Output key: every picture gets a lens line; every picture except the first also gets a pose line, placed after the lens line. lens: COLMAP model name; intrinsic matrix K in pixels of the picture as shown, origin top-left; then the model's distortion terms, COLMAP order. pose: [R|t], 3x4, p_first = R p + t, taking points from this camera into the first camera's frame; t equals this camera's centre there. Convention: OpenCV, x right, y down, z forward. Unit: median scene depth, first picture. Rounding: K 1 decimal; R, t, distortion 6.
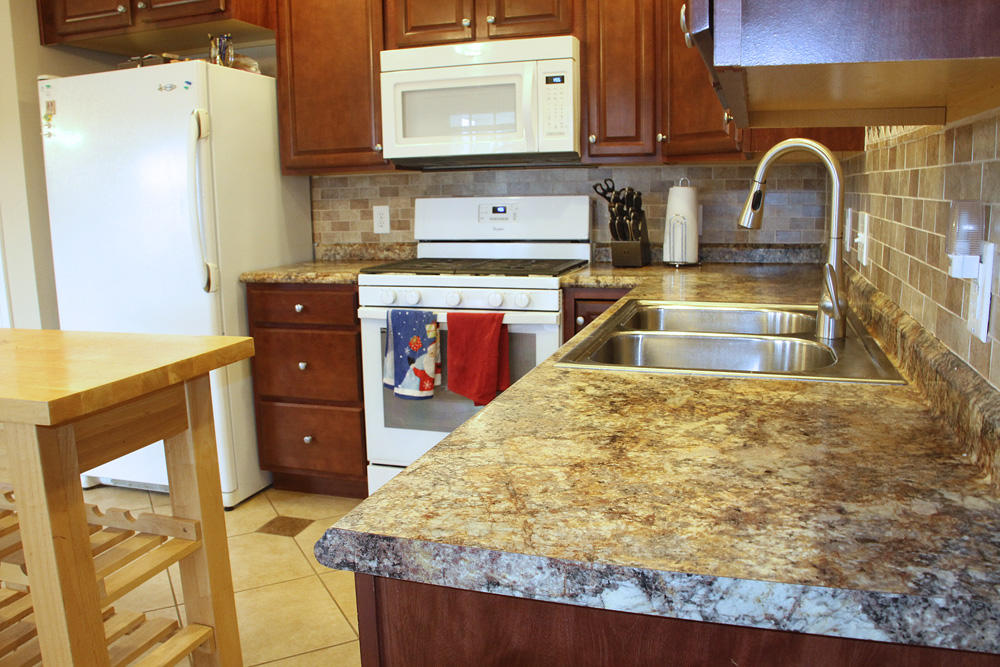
lens RADIAL K [[821.2, 0, 502.2], [0, 821.2, 348.7], [0, 0, 1]] dist [-0.167464, 0.115248]
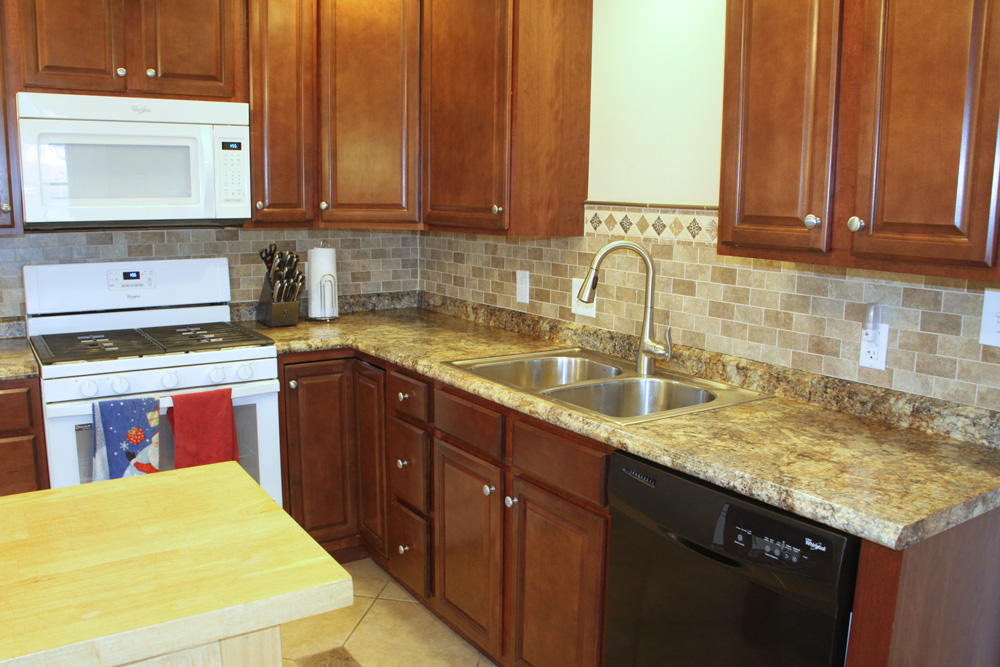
lens RADIAL K [[821.2, 0, 502.2], [0, 821.2, 348.7], [0, 0, 1]] dist [-0.167464, 0.115248]
pose [[0.609711, -0.113426, 0.784466, -0.548639], [0.121750, 0.991365, 0.048714, -0.096926], [-0.783217, 0.065808, 0.618256, 0.152901]]
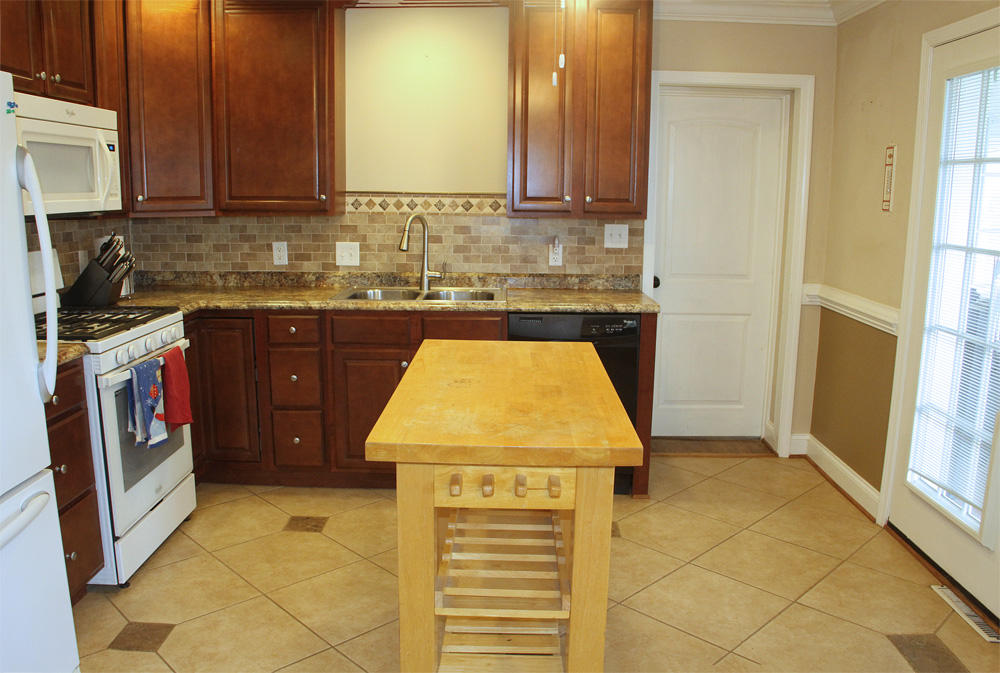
lens RADIAL K [[796.0, 0, 499.0], [0, 796.0, 360.7], [0, 0, 1]] dist [-0.122431, 0.005673]
pose [[-0.304638, -0.181103, 0.935092, -1.215795], [0.173570, 0.954762, 0.241459, -0.217099], [-0.936520, 0.235861, -0.259423, 0.862460]]
